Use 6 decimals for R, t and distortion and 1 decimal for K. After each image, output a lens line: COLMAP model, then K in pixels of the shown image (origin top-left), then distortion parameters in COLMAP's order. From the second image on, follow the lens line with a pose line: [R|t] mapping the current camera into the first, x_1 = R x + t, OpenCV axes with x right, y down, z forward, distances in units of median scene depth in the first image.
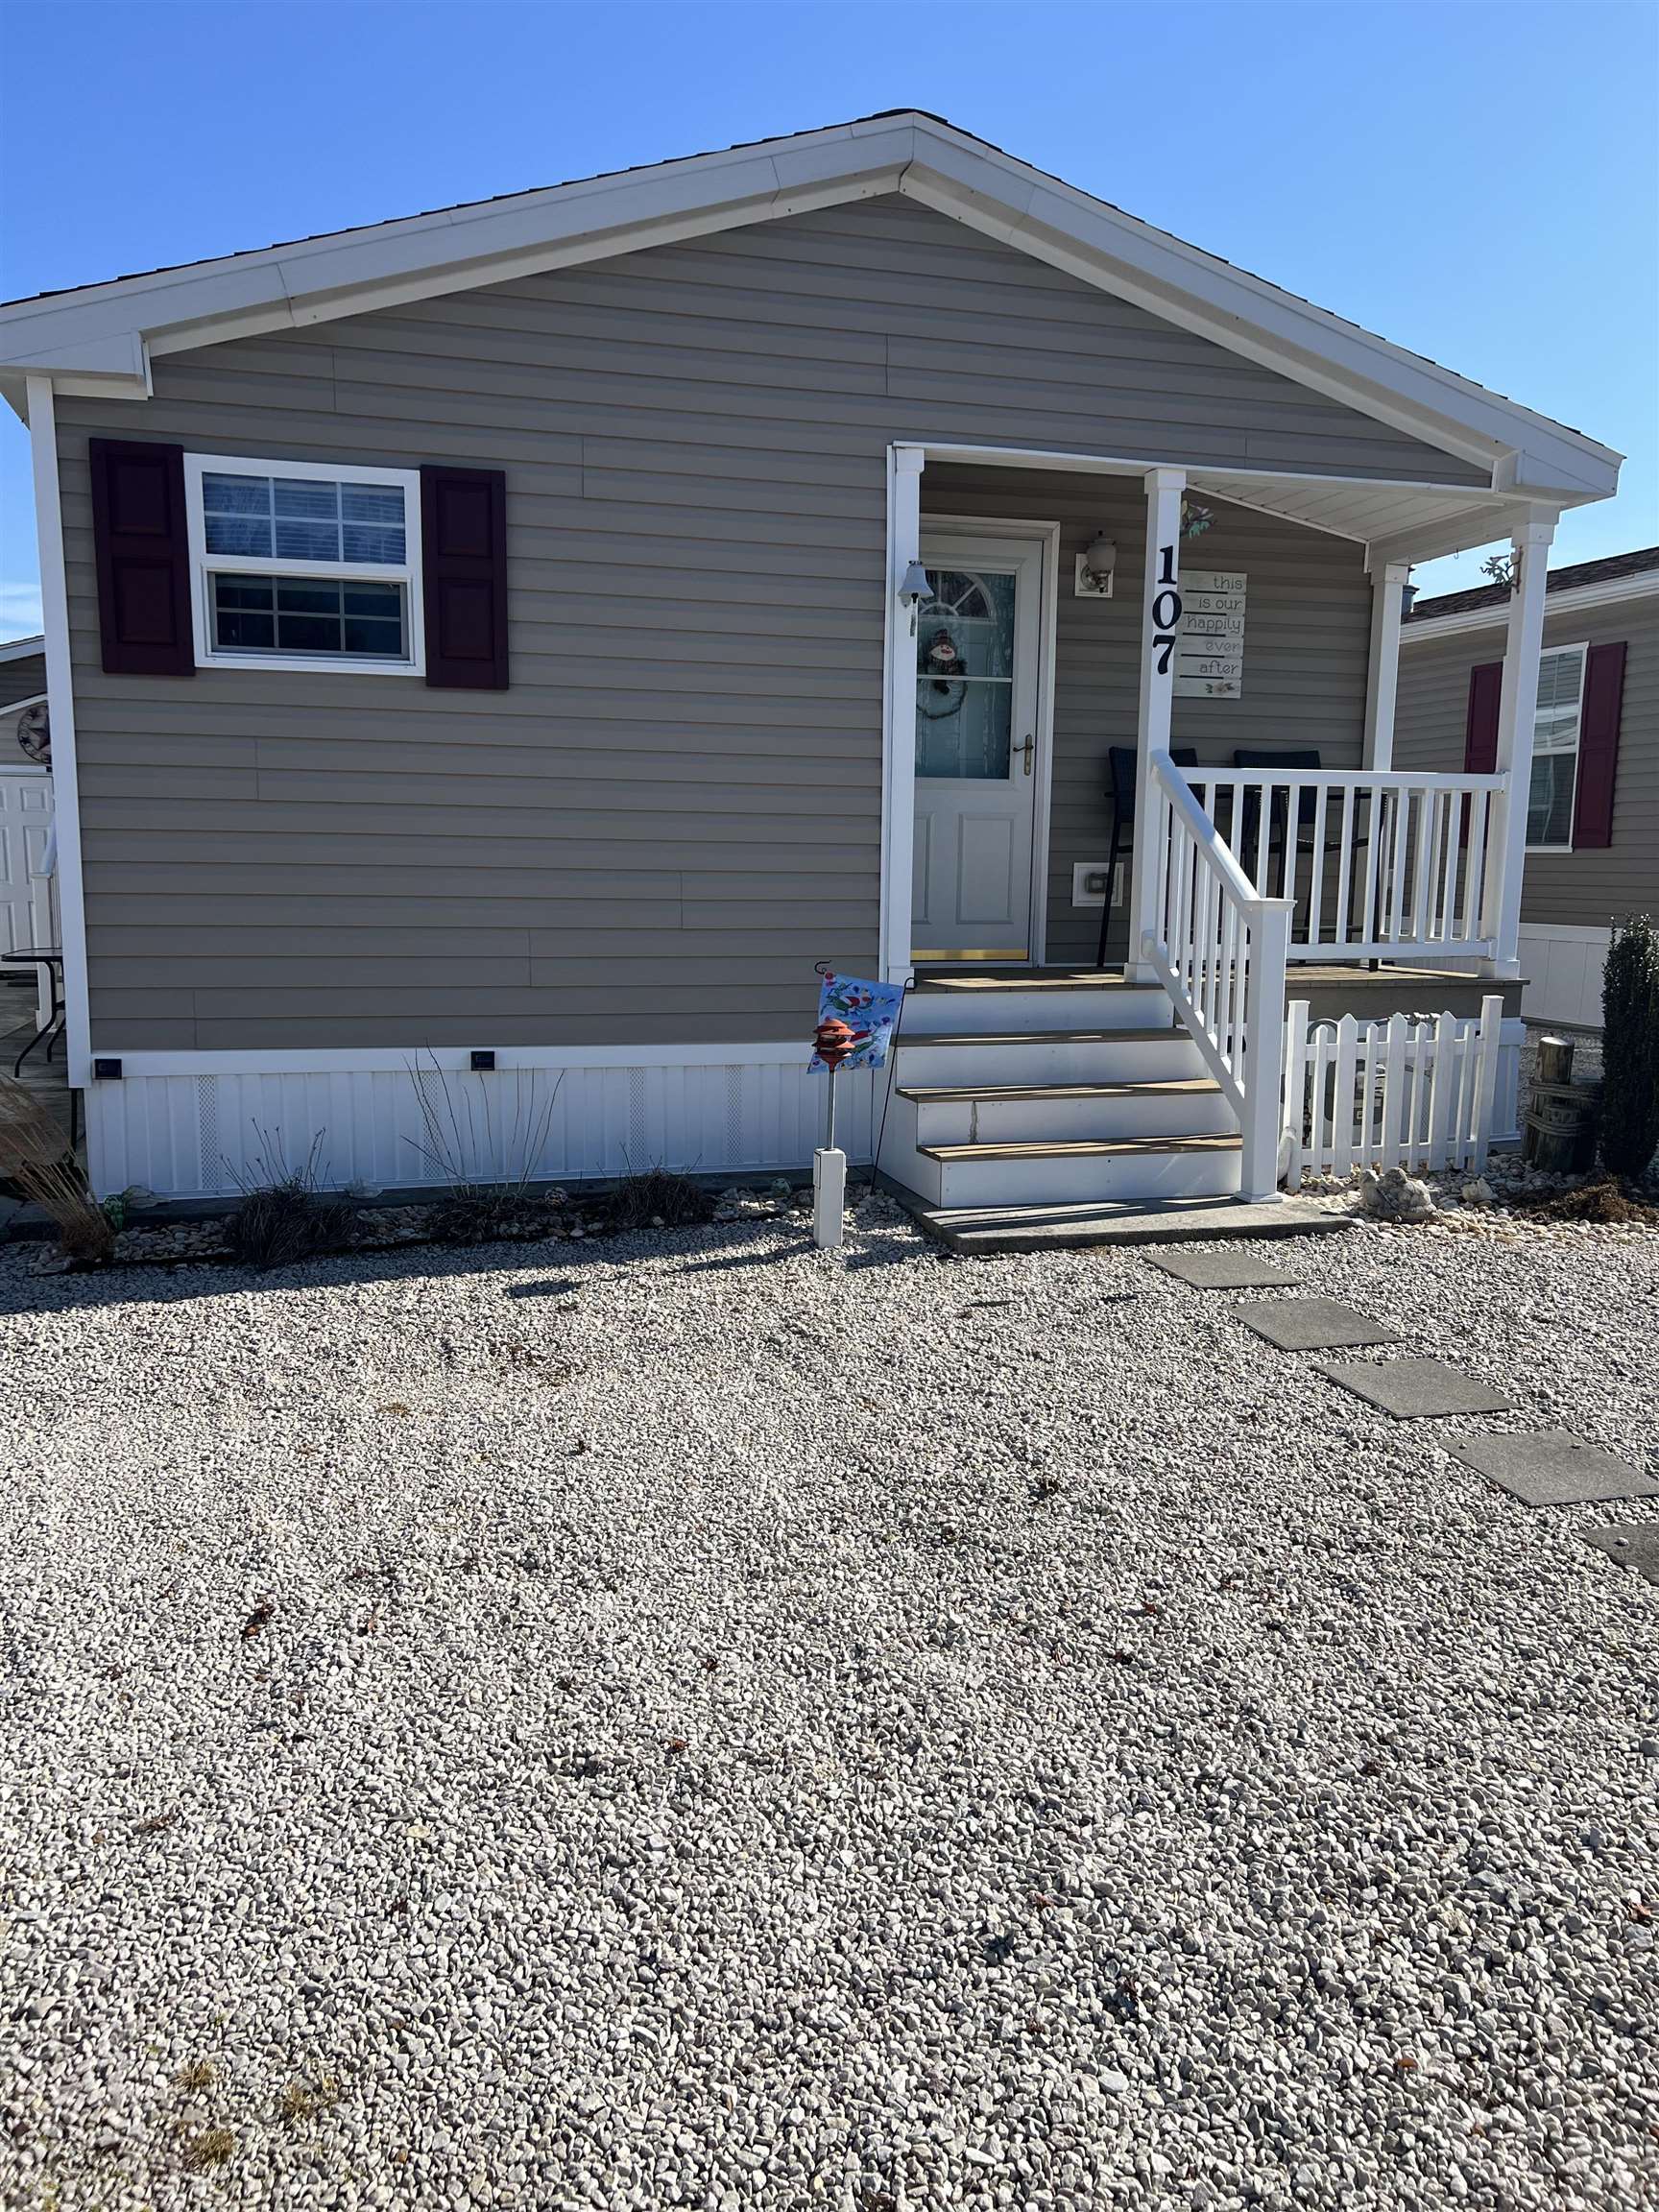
lens RADIAL K [[1661.1, 0, 812.3], [0, 1661.1, 1106.1], [0, 0, 1]] dist [0.025868, -0.000666]
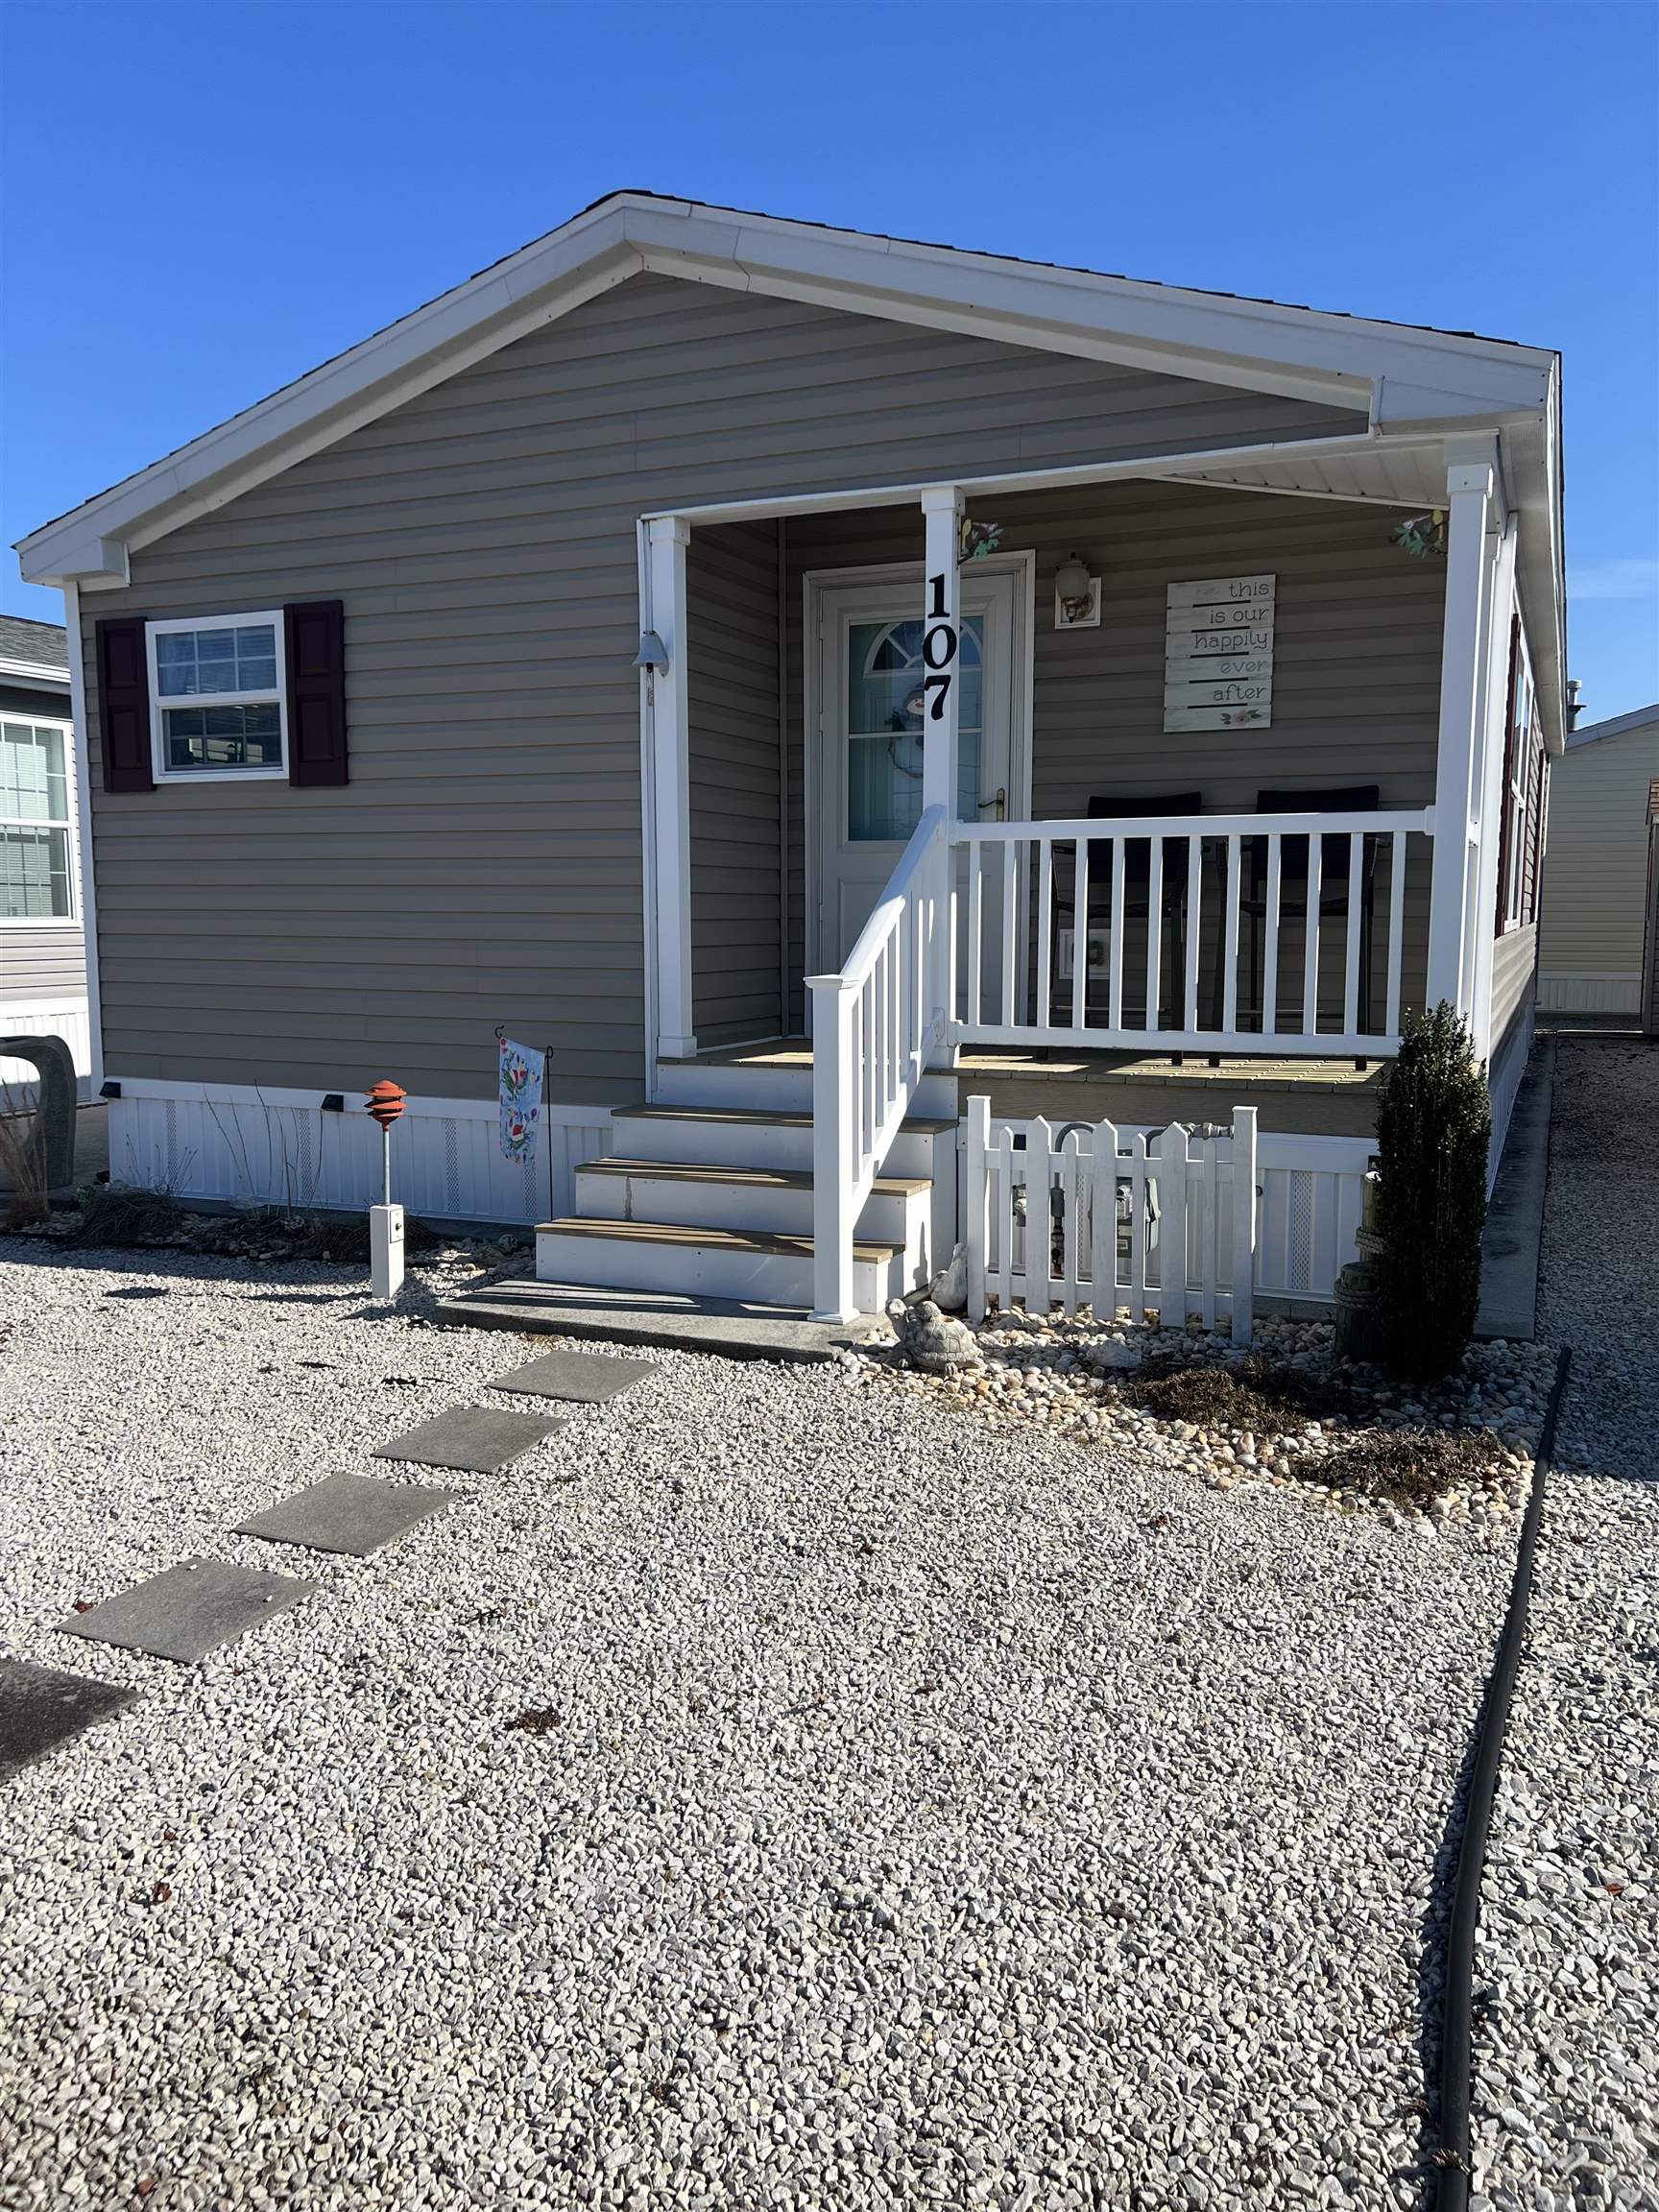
lens RADIAL K [[1661.1, 0, 812.3], [0, 1661.1, 1106.1], [0, 0, 1]] dist [0.025868, -0.000666]
pose [[0.768023, 0.065609, -0.637053, 0.817434], [-0.086561, 0.996245, -0.001756, -0.053418], [0.634546, 0.056493, 0.770818, 0.323526]]
